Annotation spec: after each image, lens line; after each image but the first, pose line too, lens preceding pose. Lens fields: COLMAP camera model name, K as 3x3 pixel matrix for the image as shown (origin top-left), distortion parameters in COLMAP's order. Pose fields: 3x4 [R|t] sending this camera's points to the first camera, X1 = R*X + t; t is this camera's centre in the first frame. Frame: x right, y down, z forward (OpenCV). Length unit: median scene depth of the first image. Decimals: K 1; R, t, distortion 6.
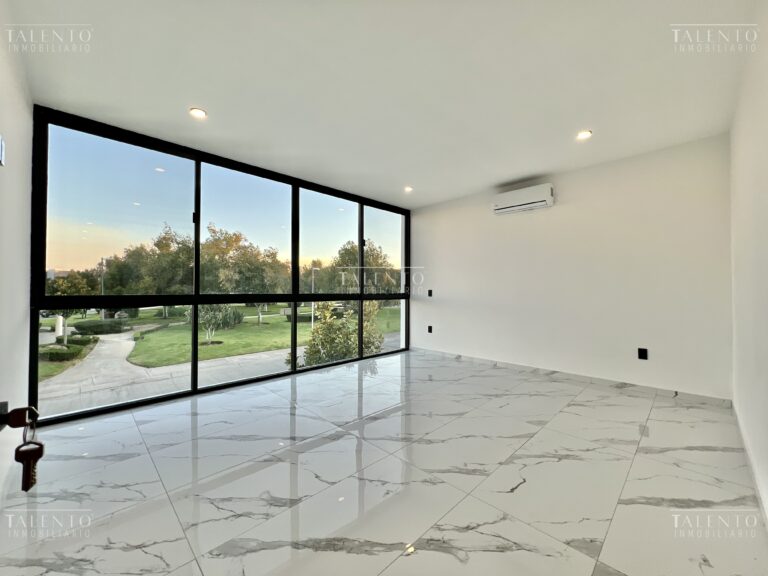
lens RADIAL K [[305.3, 0, 384.0], [0, 305.3, 288.0], [0, 0, 1]] dist [0.000079, 0.000081]
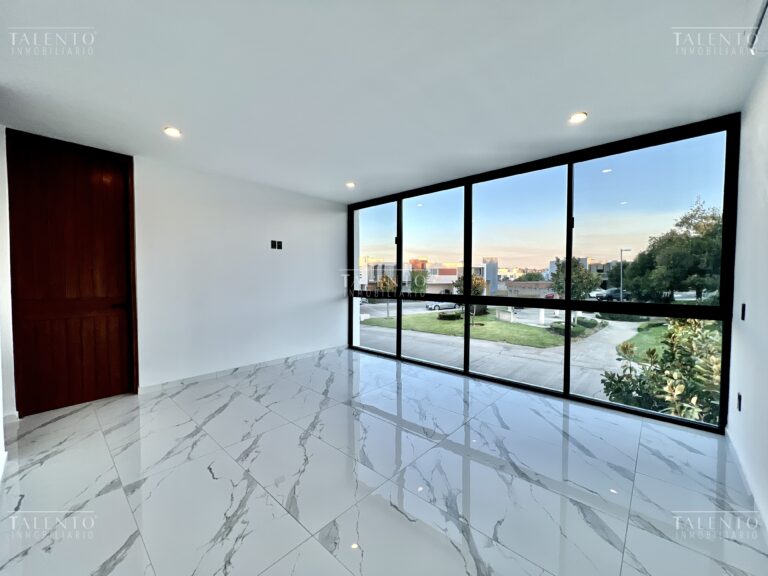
lens RADIAL K [[308.3, 0, 384.9], [0, 308.3, 290.4], [0, 0, 1]] dist [-0.001498, -0.000081]
pose [[0.055639, 0.040346, -0.997635, 0.867495], [0.007839, 0.999135, 0.040844, -0.050531], [0.998420, -0.010093, 0.055275, 0.855867]]
